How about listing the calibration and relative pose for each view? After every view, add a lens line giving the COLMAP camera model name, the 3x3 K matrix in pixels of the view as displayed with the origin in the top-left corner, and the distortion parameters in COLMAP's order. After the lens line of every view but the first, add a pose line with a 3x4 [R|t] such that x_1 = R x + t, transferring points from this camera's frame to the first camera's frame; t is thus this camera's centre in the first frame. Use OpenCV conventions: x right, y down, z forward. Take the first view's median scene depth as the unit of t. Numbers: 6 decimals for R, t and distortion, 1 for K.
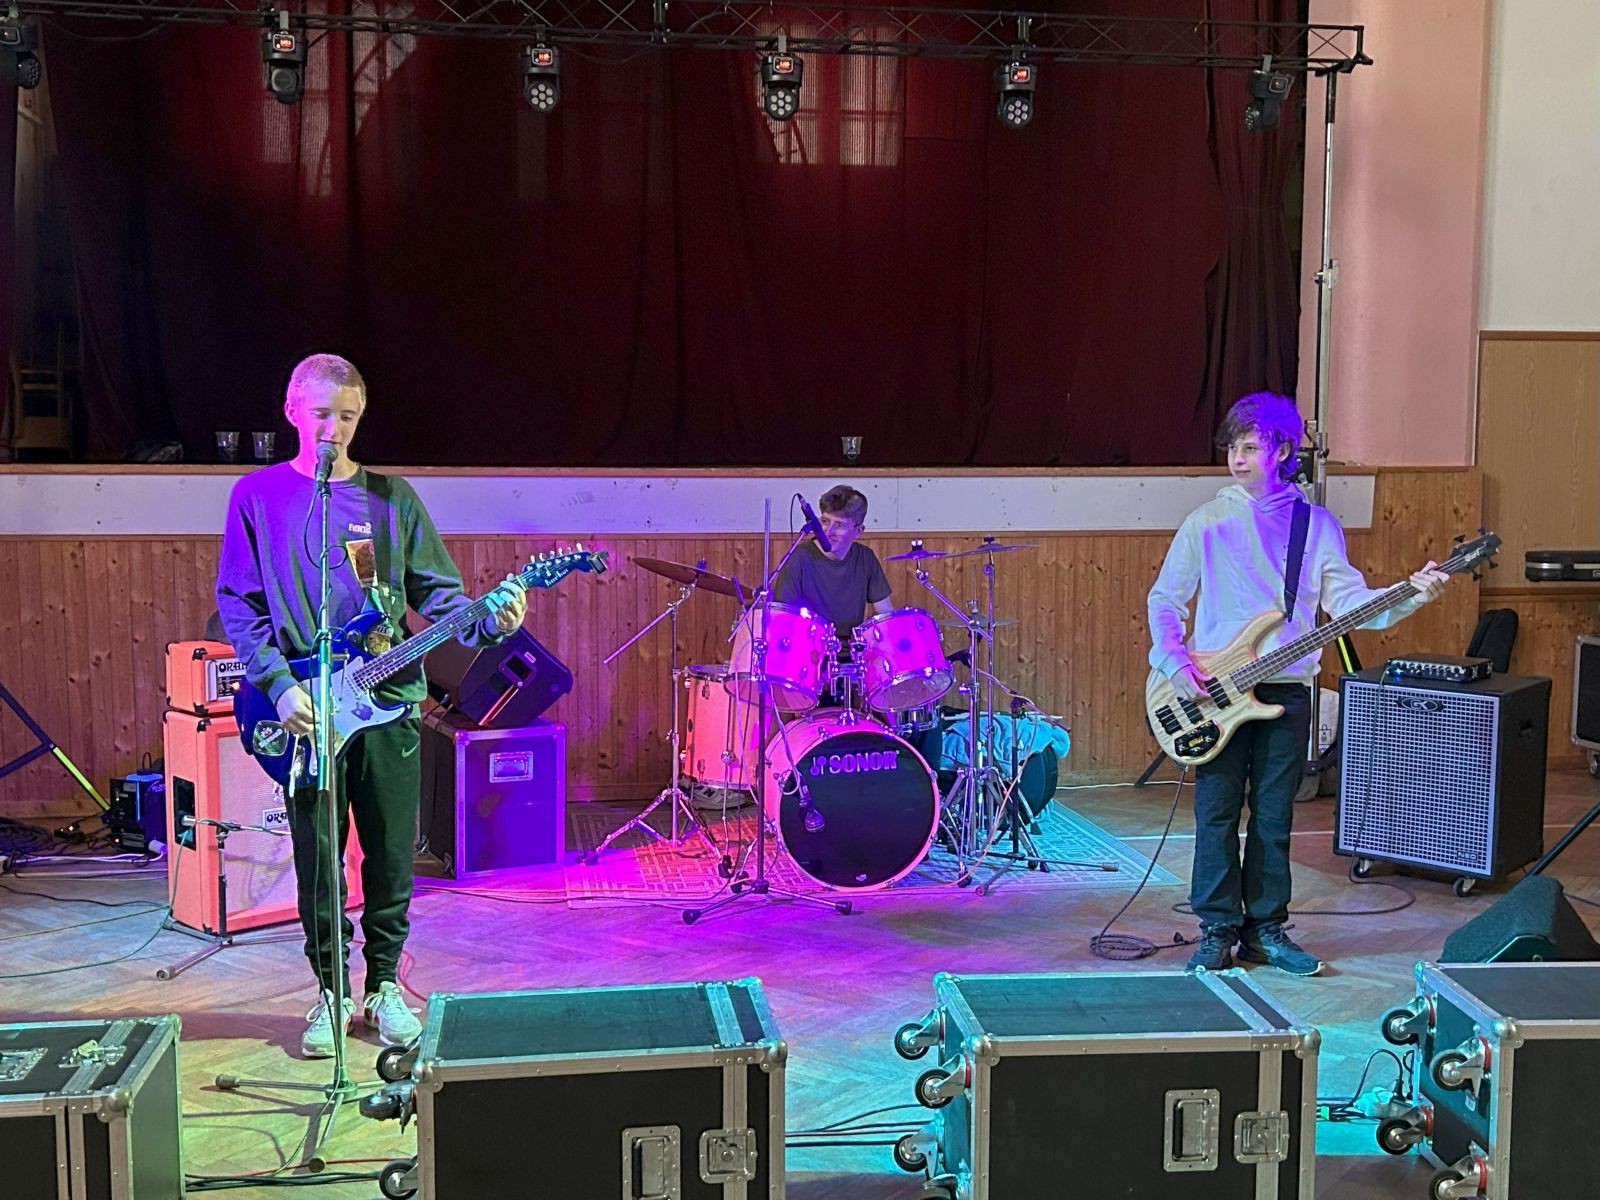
lens RADIAL K [[1755.6, 0, 805.3], [0, 1755.6, 607.0], [0, 0, 1]] dist [0.083300, -0.126294]
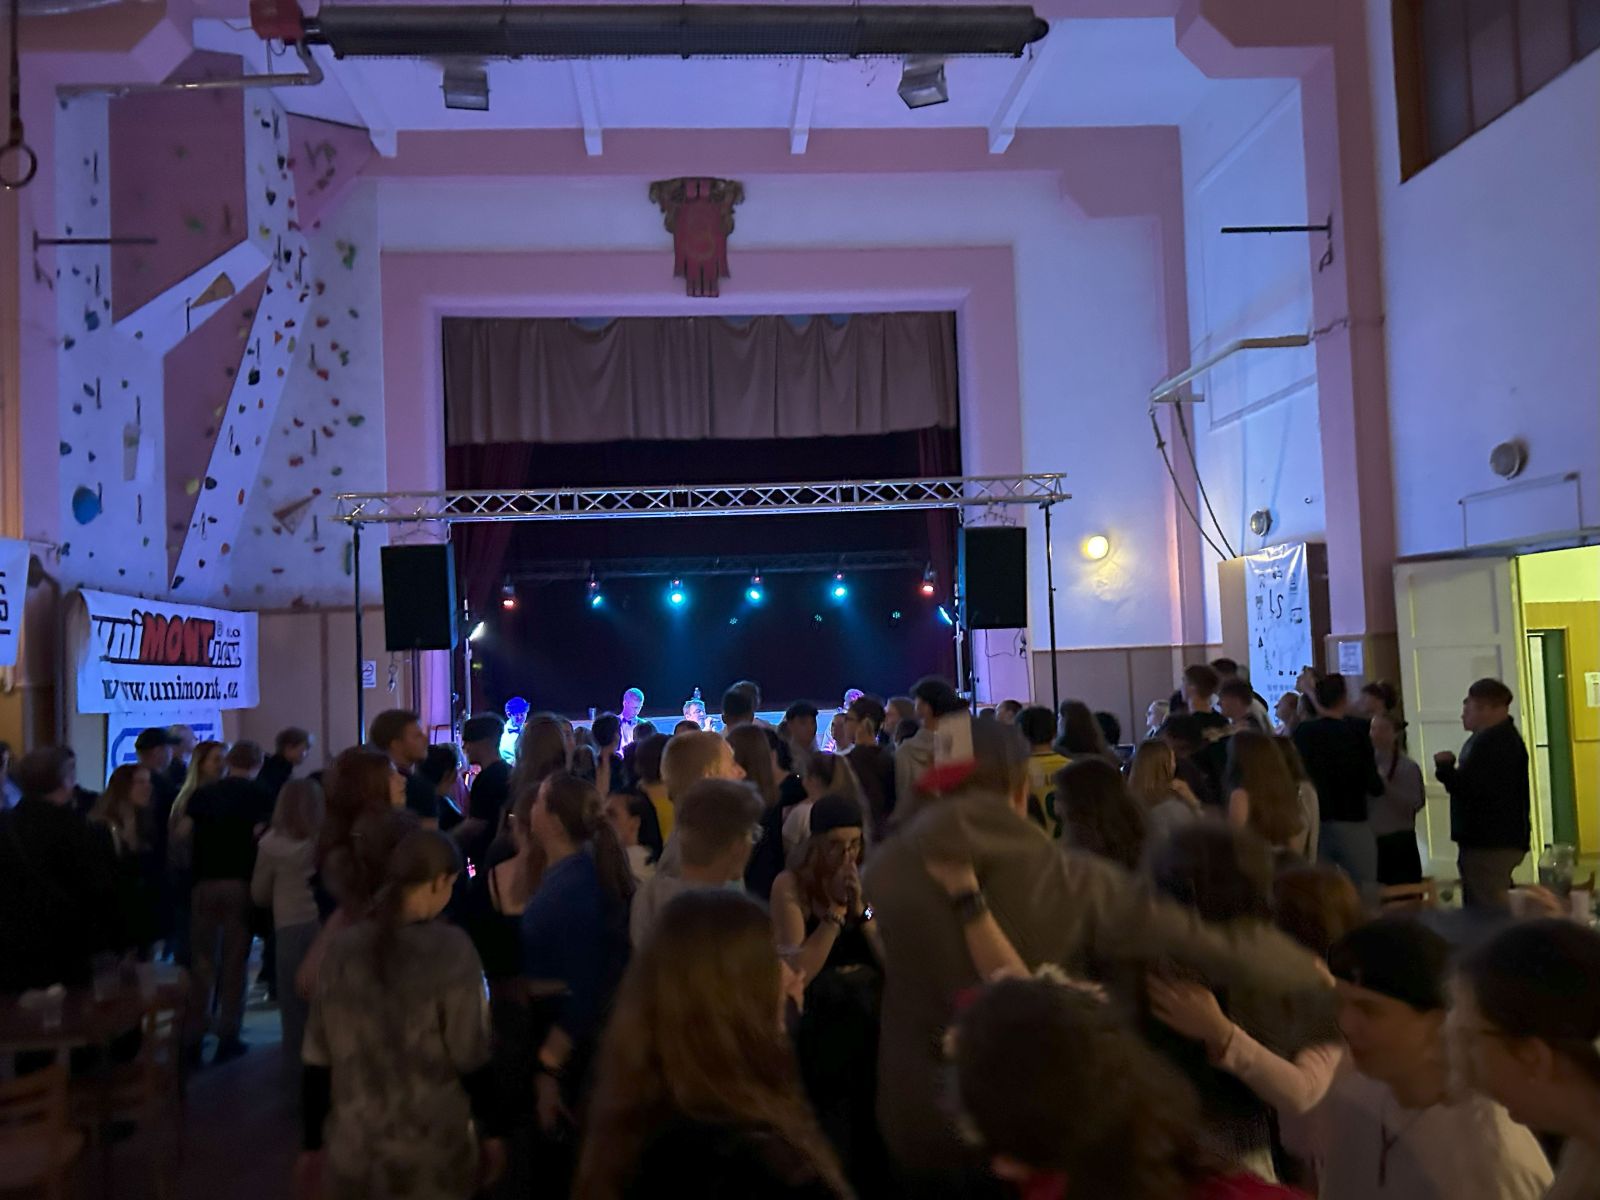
lens RADIAL K [[1212.5, 0, 807.0], [0, 1212.5, 596.5], [0, 0, 1]] dist [0.064399, -0.064993]
pose [[0.996523, -0.044439, -0.070473, 0.195492], [0.033483, 0.988171, -0.149659, 0.026952], [0.076290, 0.146779, 0.986223, -0.913034]]
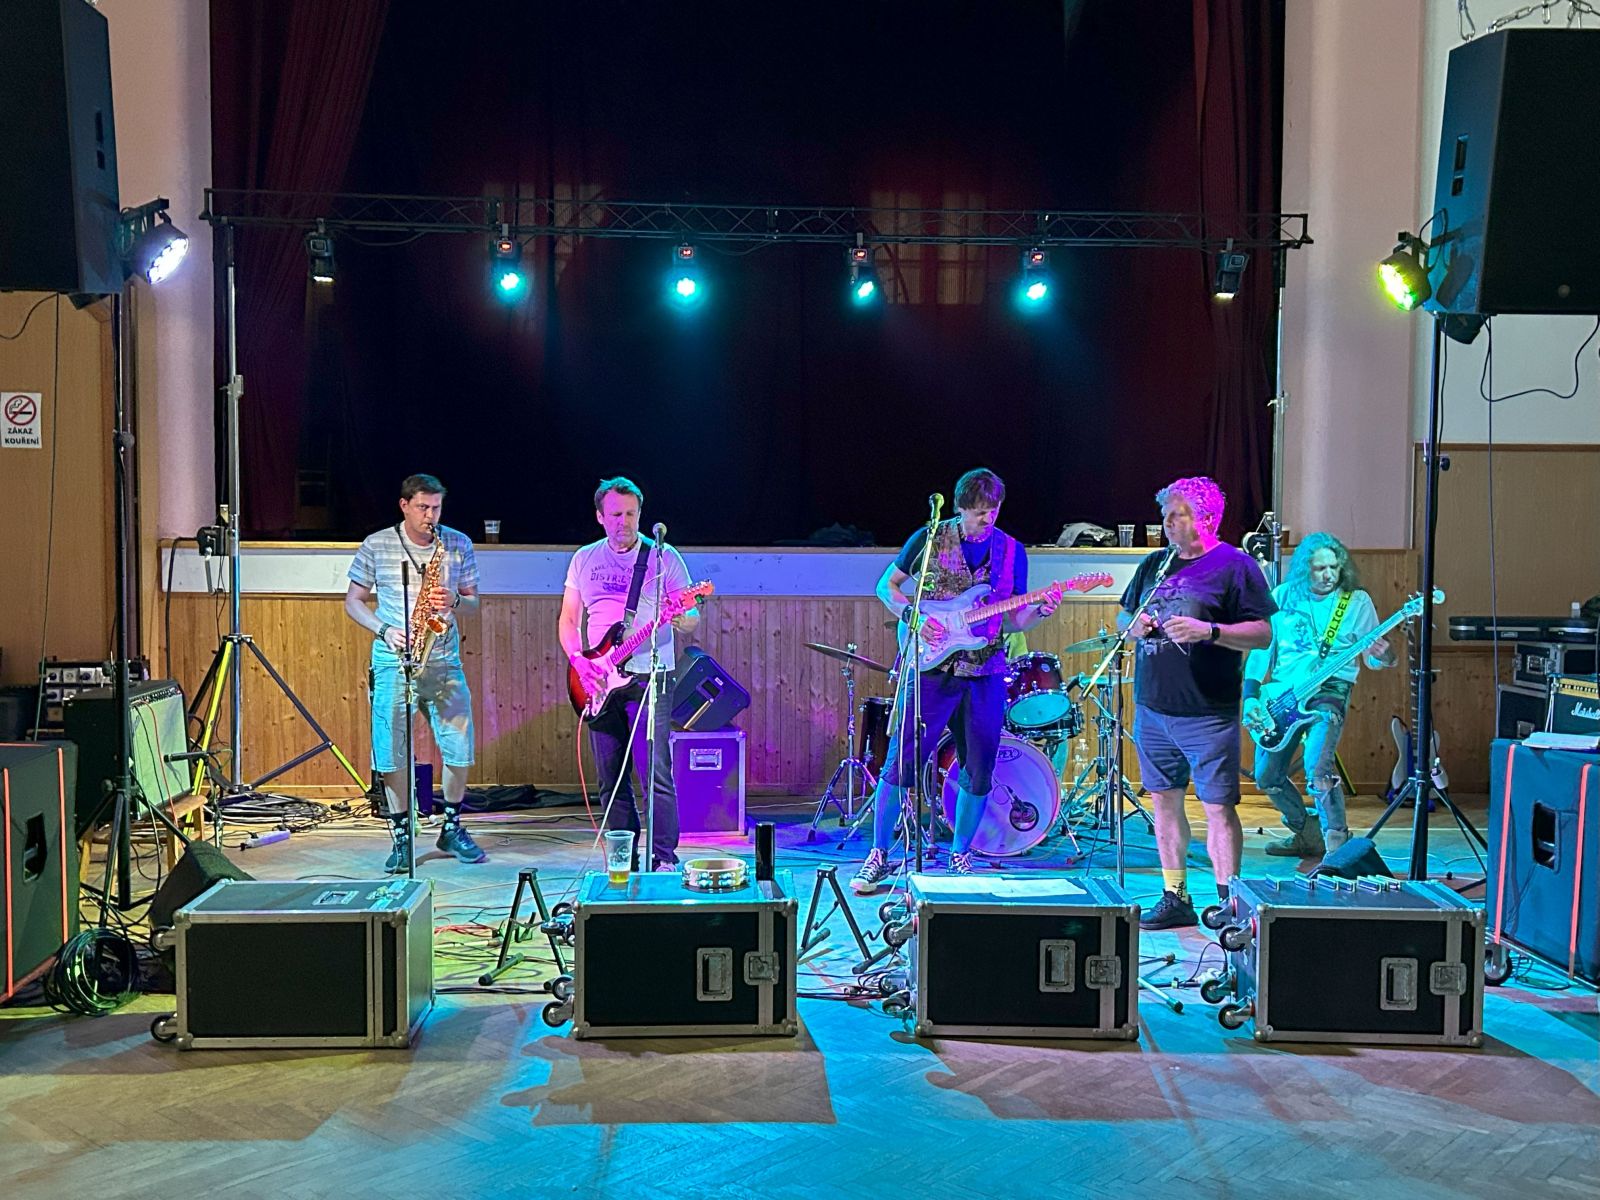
lens RADIAL K [[1604.4, 0, 800.0], [0, 1604.4, 600.0], [0, 0, 1]] dist [0.034708, -0.019440]
pose [[0.995509, 0.008522, -0.094280, 0.055588], [-0.012928, 0.998848, -0.046220, 0.017608], [0.093778, 0.047232, 0.994472, -0.209377]]
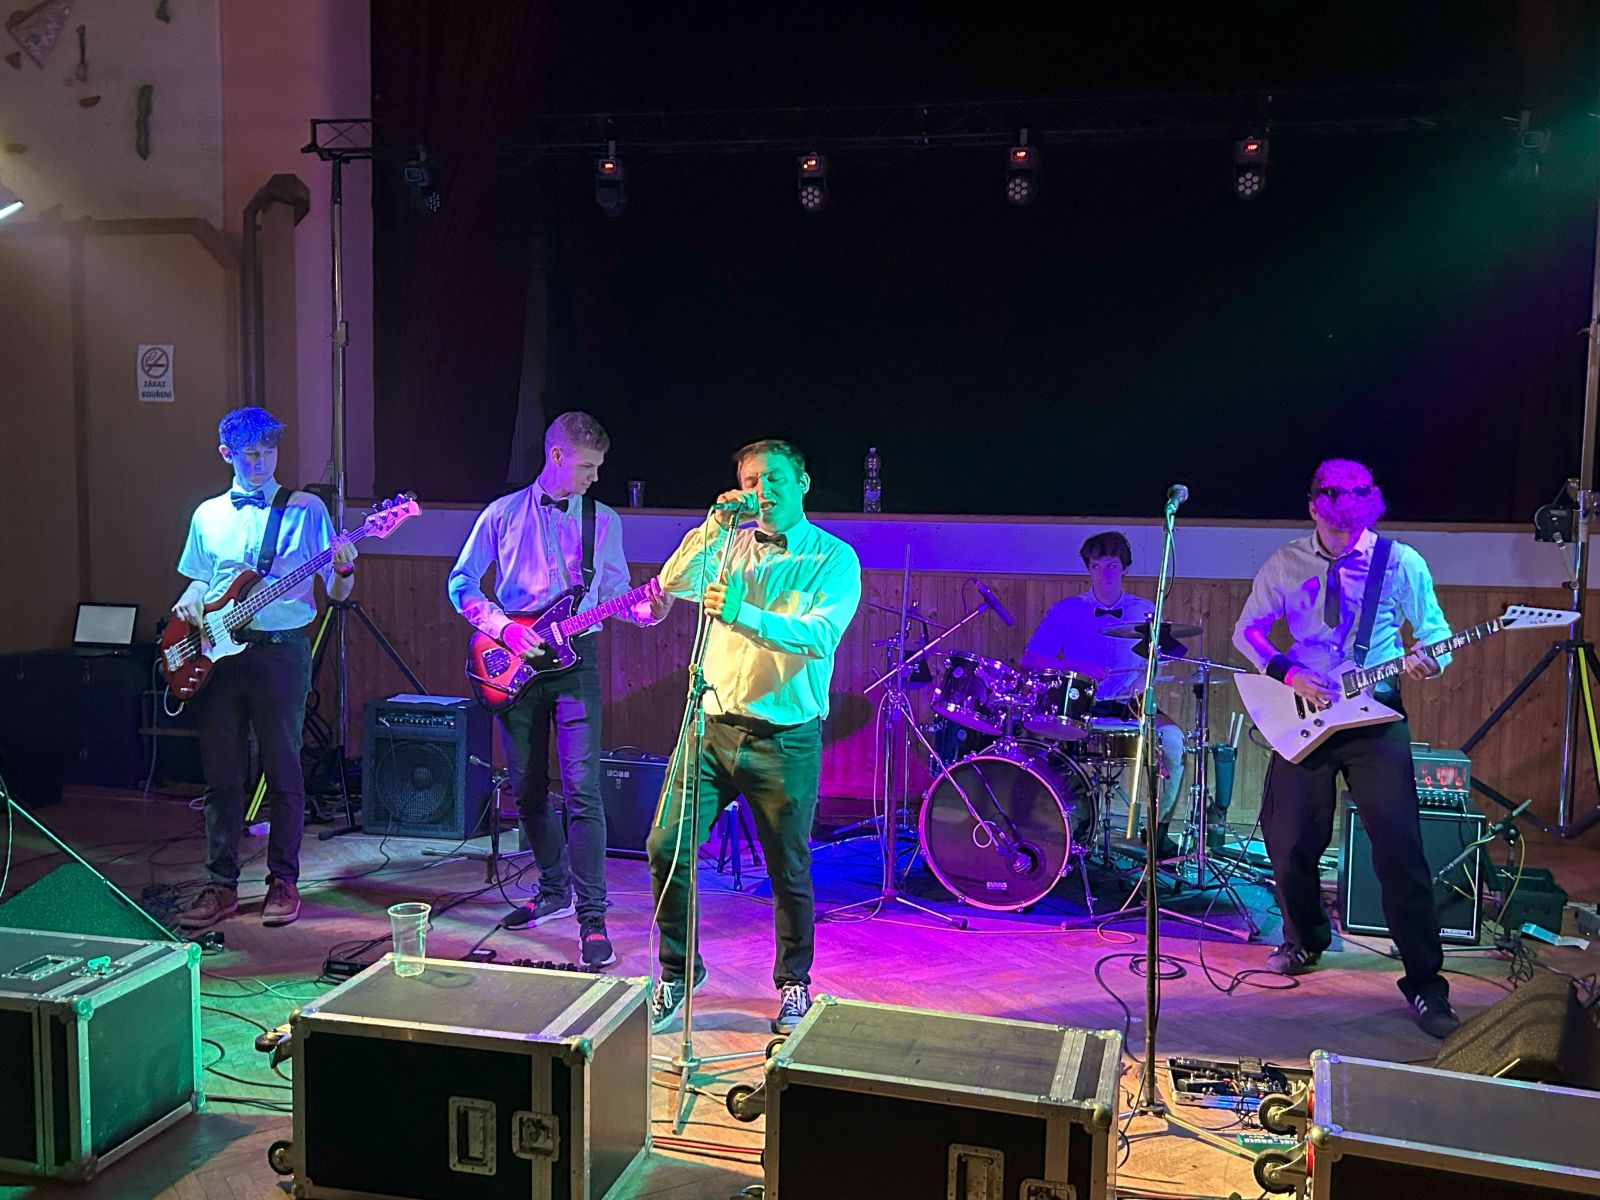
lens RADIAL K [[1462.3, 0, 802.1], [0, 1462.3, 611.8], [0, 0, 1]] dist [0.033969, -0.015781]
pose [[0.932082, 0.043623, -0.359610, 0.186167], [-0.047606, 0.998864, -0.002221, -0.009547], [0.359104, 0.019190, 0.933100, 0.085310]]
